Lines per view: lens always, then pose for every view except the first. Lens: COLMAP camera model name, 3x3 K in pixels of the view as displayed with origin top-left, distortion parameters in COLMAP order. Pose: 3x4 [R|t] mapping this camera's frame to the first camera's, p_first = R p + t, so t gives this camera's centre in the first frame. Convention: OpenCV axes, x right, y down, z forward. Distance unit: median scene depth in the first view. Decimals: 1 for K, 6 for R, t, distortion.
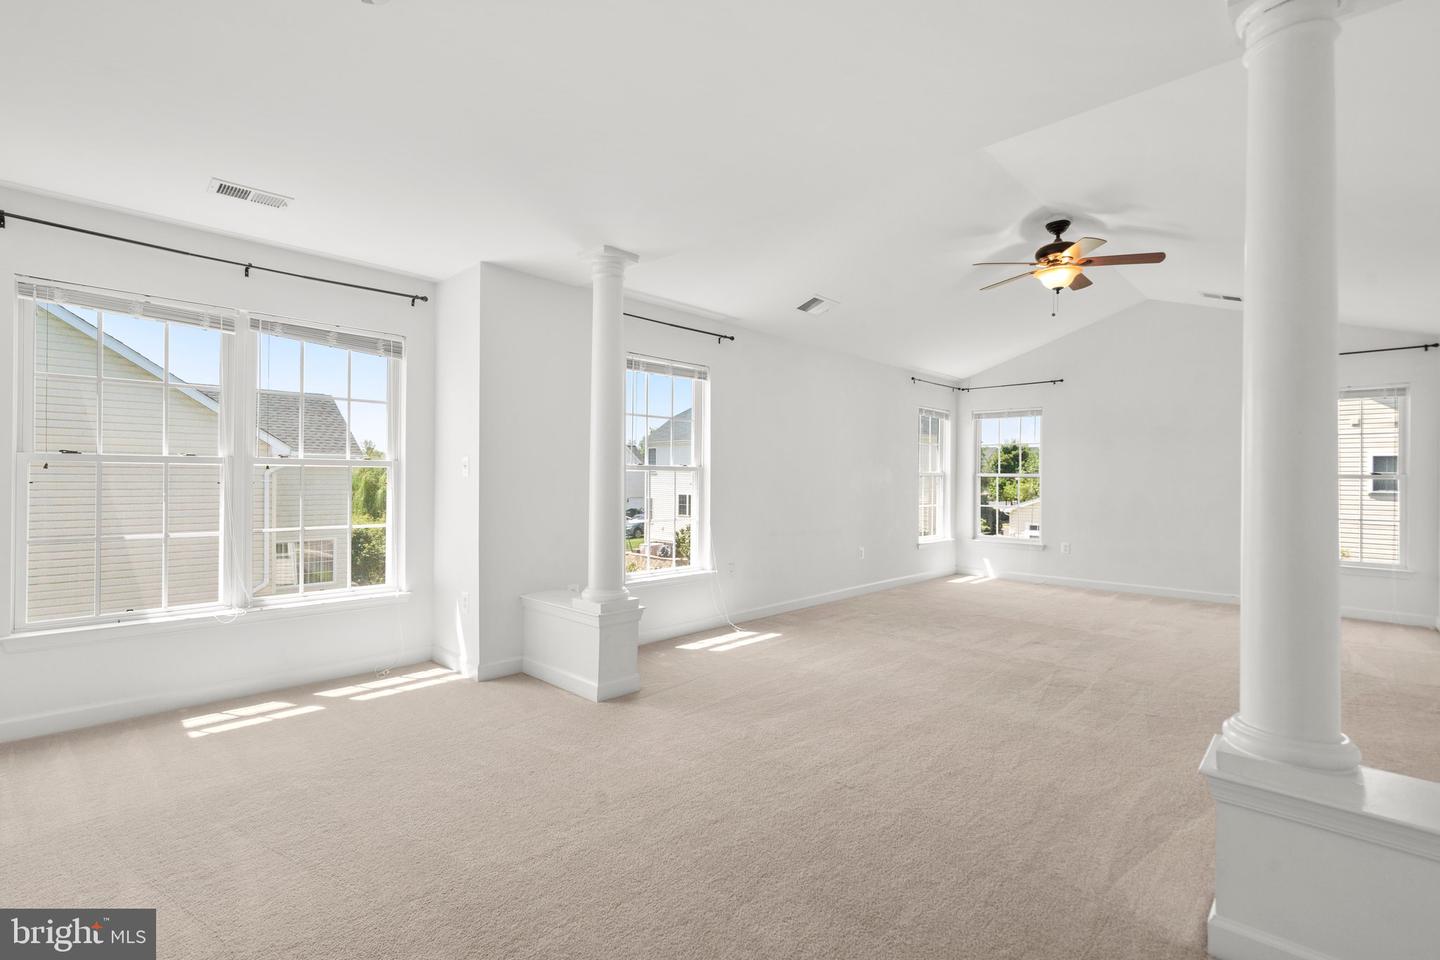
lens RADIAL K [[661.2, 0, 719.3], [0, 661.2, 479.9], [0, 0, 1]] dist [0.000437, 0.000077]
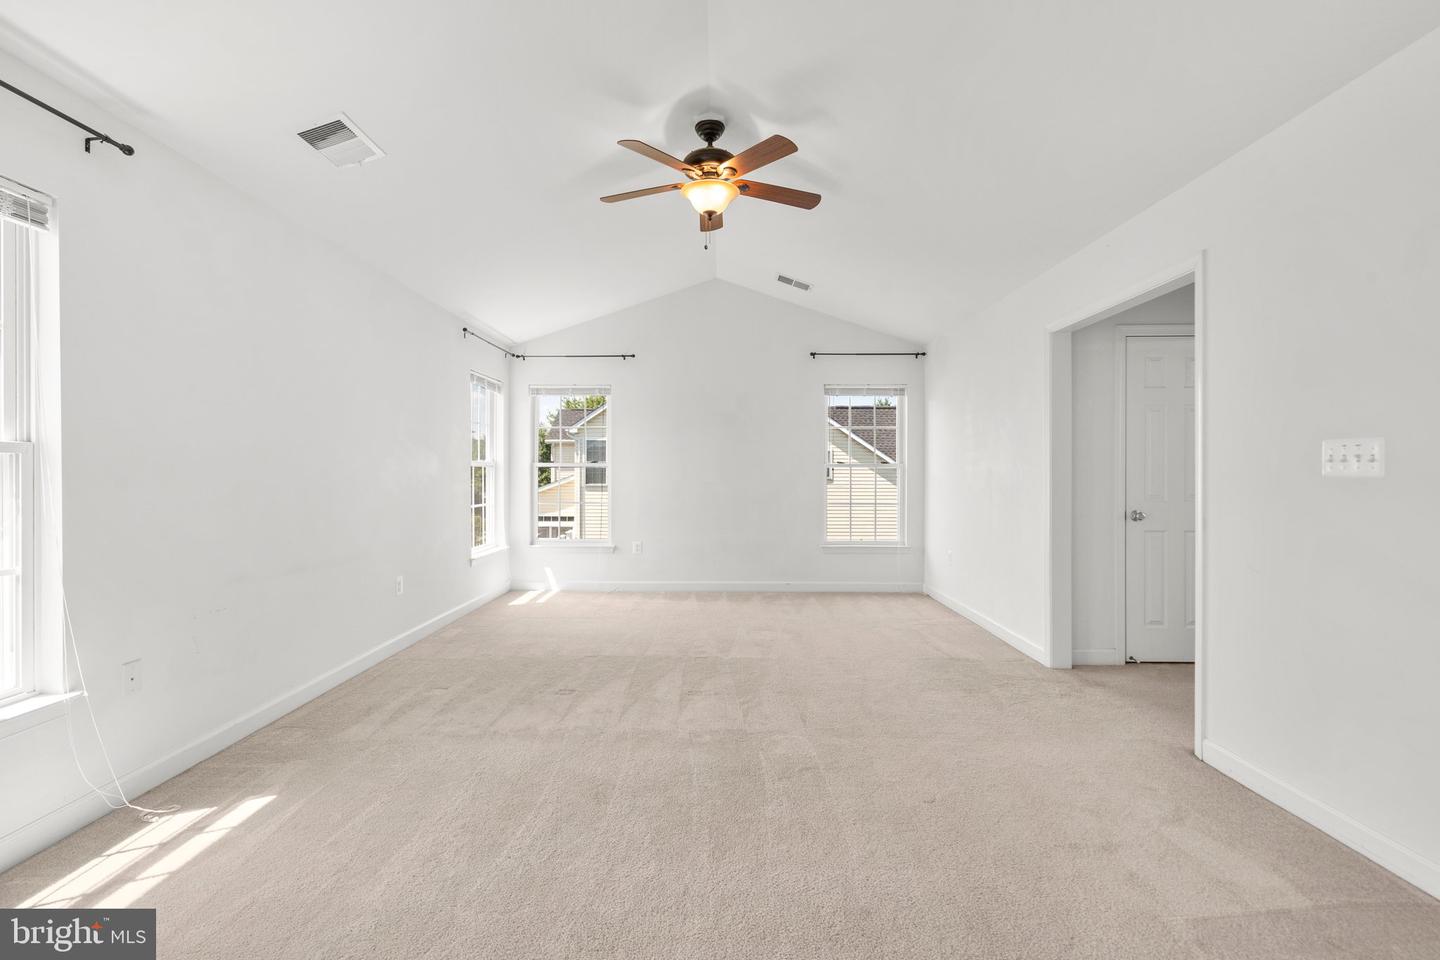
lens RADIAL K [[667.3, 0, 718.9], [0, 667.3, 474.1], [0, 0, 1]] dist [0.000137, -0.000343]
pose [[0.733935, -0.009942, 0.679147, 0.004392], [0.007371, 0.999951, 0.006673, 0.000299], [-0.679180, 0.000109, 0.733972, 0.387501]]
